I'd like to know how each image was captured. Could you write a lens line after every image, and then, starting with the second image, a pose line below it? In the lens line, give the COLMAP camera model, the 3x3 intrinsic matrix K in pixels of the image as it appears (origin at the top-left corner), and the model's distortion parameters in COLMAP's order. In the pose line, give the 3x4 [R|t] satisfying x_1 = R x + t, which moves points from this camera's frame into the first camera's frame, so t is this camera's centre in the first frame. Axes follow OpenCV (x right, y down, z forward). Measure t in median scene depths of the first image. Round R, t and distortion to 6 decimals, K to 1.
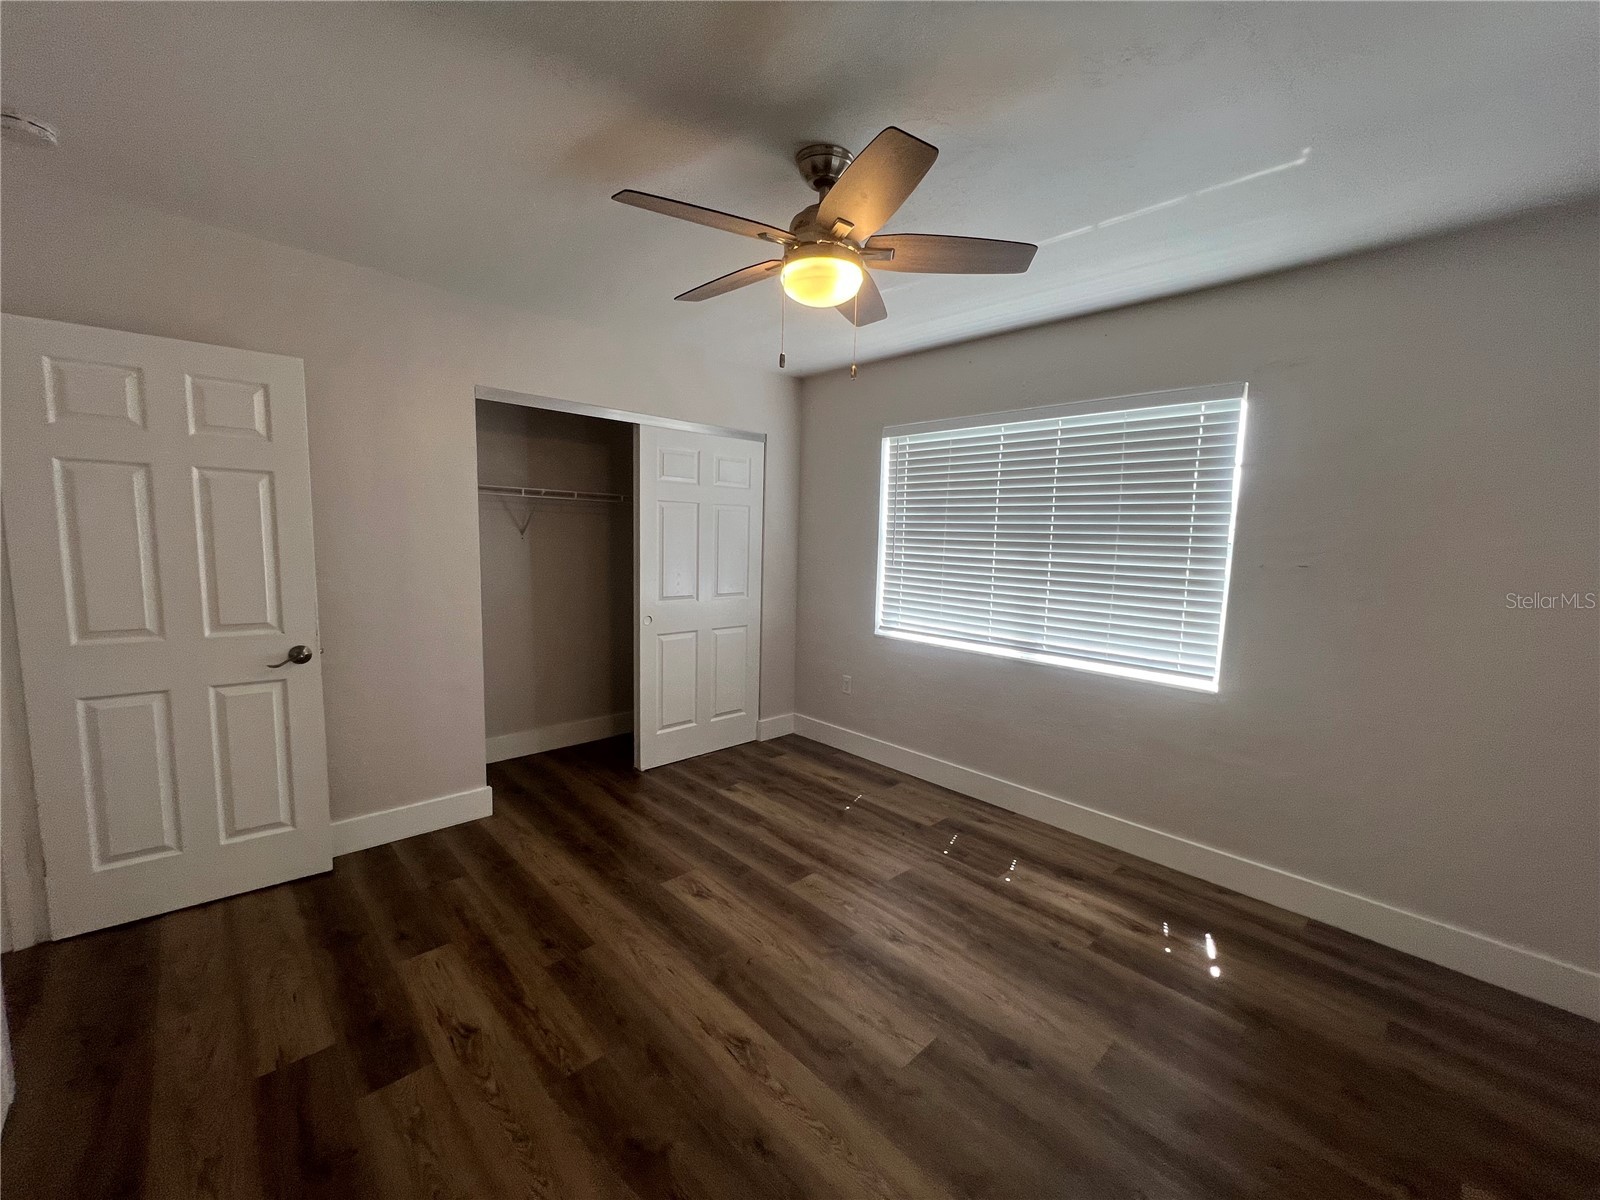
lens RADIAL K [[639.5, 0, 810.0], [0, 639.5, 595.3], [0, 0, 1]] dist [-0.001059, -0.000096]
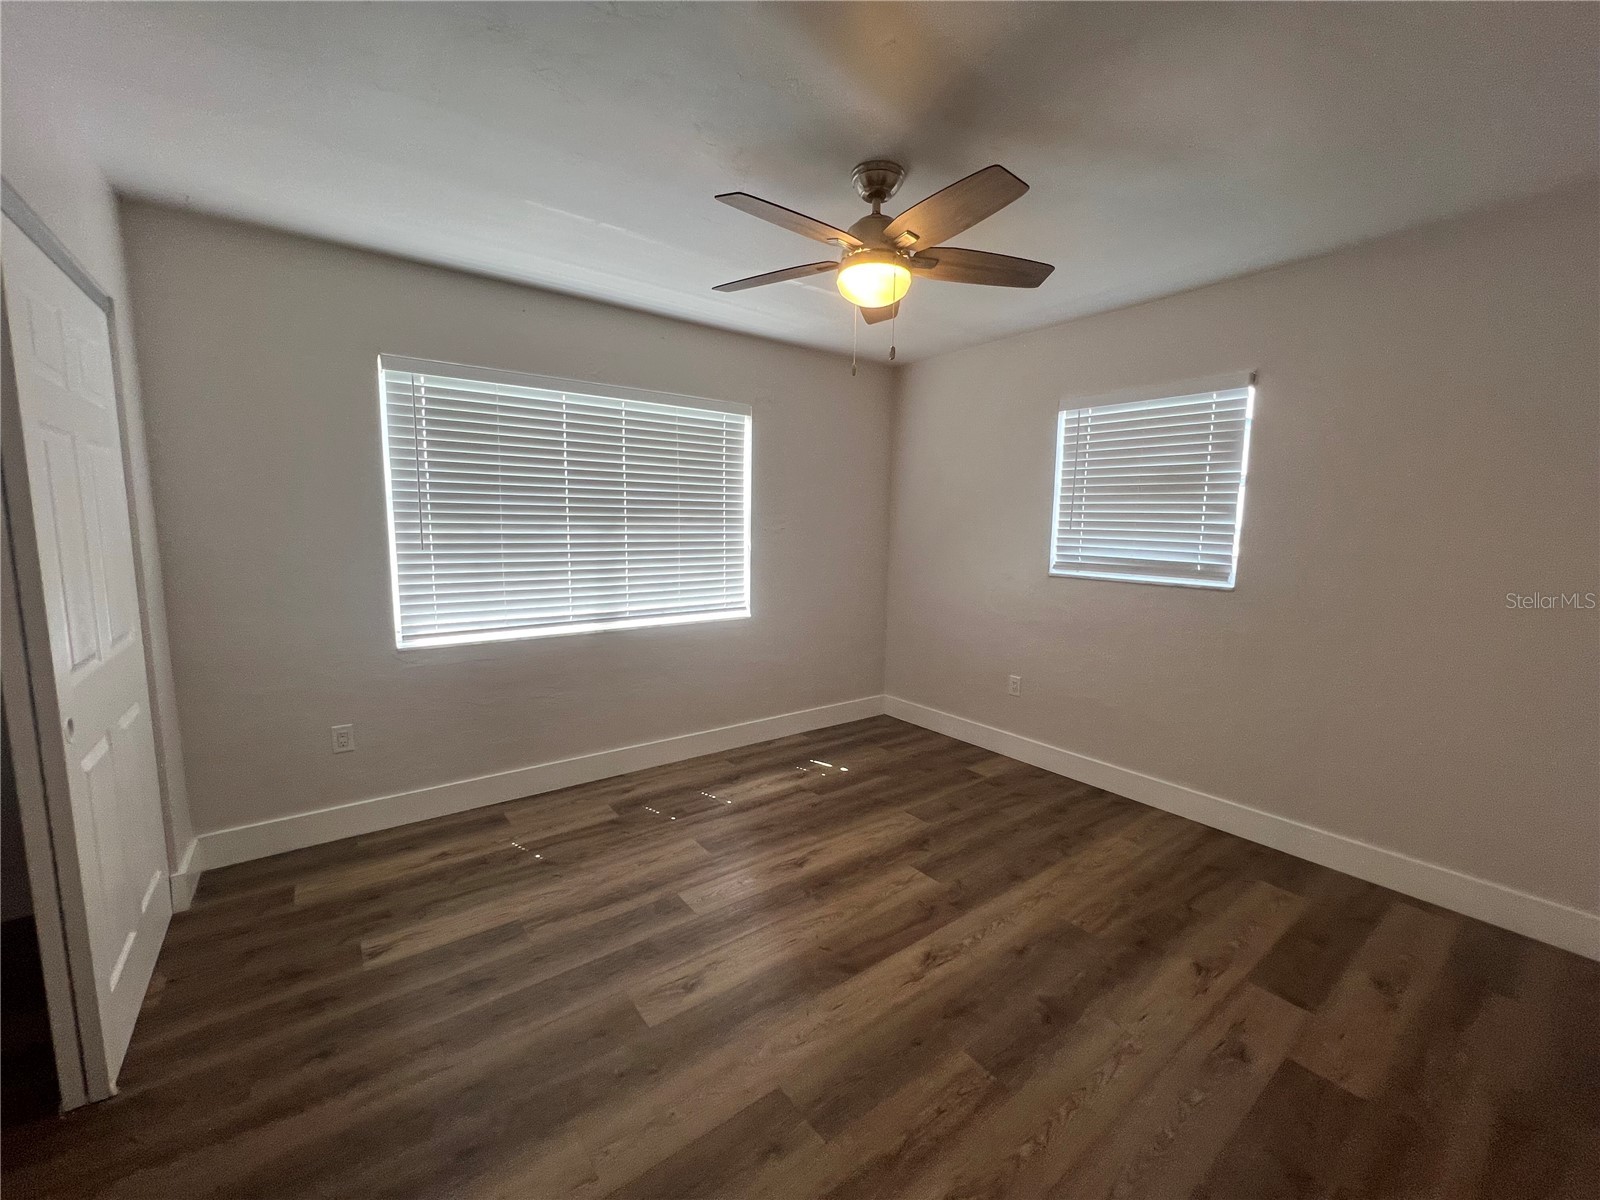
lens RADIAL K [[639.5, 0, 788.1], [0, 639.5, 597.8], [0, 0, 1]] dist [-0.001059, -0.000096]
pose [[0.133352, -0.141333, 0.980939, -0.763695], [0.087289, 0.987608, 0.130427, -0.072863], [-0.987217, 0.068233, 0.144037, 0.673839]]
